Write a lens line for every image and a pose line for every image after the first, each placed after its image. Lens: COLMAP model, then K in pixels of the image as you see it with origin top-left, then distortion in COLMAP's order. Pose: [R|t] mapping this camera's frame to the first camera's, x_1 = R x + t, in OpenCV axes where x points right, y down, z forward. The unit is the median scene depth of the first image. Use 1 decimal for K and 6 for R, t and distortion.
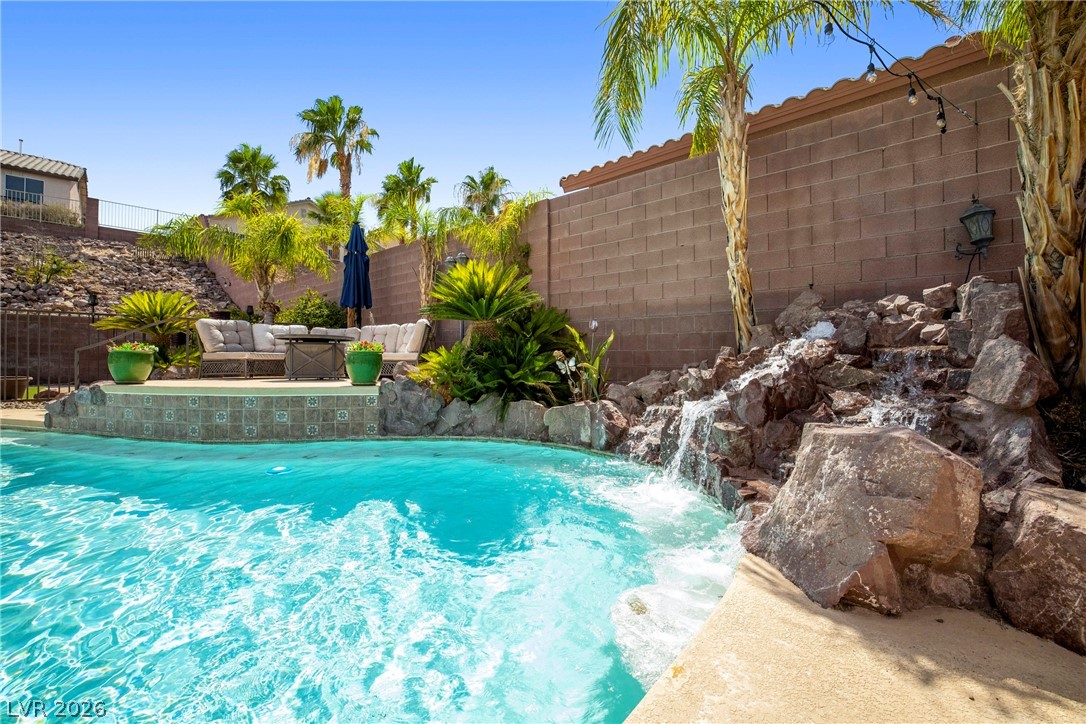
lens RADIAL K [[466.3, 0, 538.7], [0, 466.3, 353.2], [0, 0, 1]] dist [-0.047814, 0.018159]
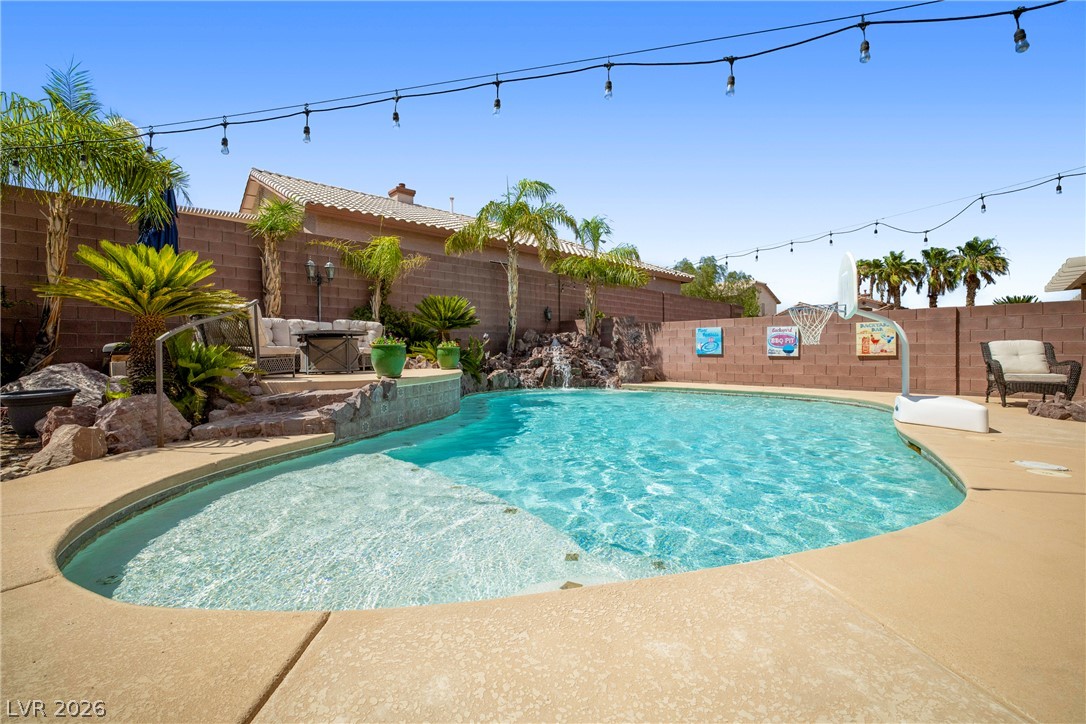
lens RADIAL K [[466.3, 0, 538.7], [0, 466.3, 353.2], [0, 0, 1]] dist [-0.047814, 0.018159]
pose [[0.054096, -0.007752, 0.998506, -2.078193], [-0.005256, 0.999954, 0.008048, 0.000484], [-0.998522, -0.005683, 0.054053, 0.652829]]
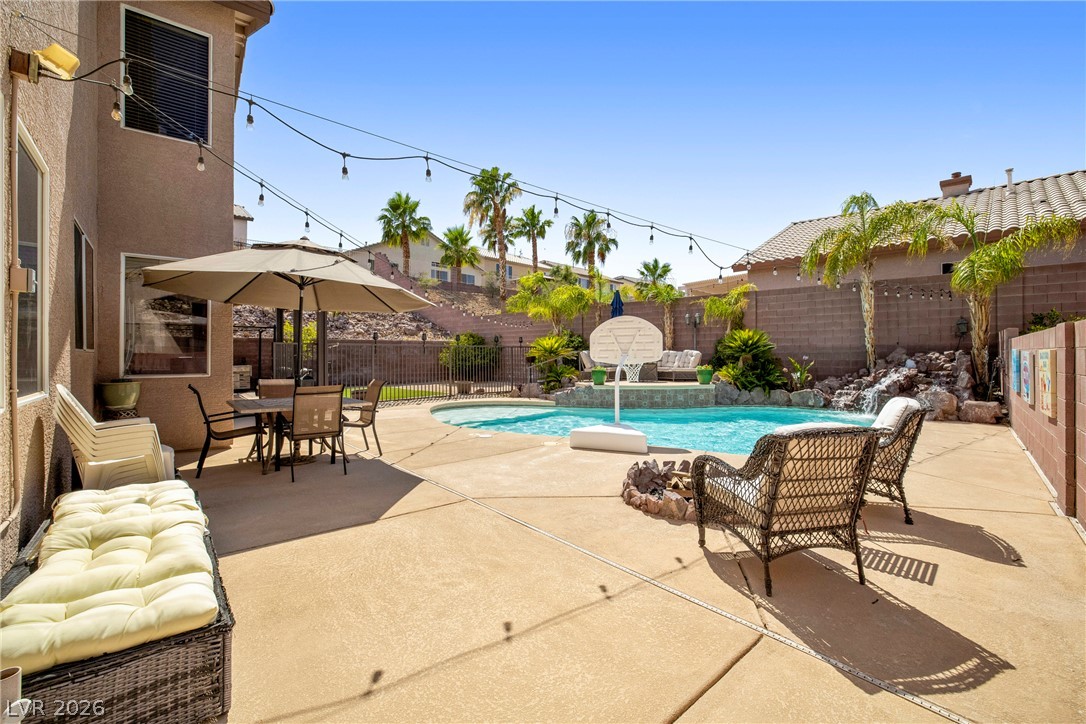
lens RADIAL K [[466.3, 0, 538.7], [0, 466.3, 353.2], [0, 0, 1]] dist [-0.047814, 0.018159]
pose [[0.999934, -0.008010, -0.008178, -1.273497], [0.008073, 0.999938, 0.007624, -0.117430], [0.008116, -0.007689, 0.999937, -1.424861]]
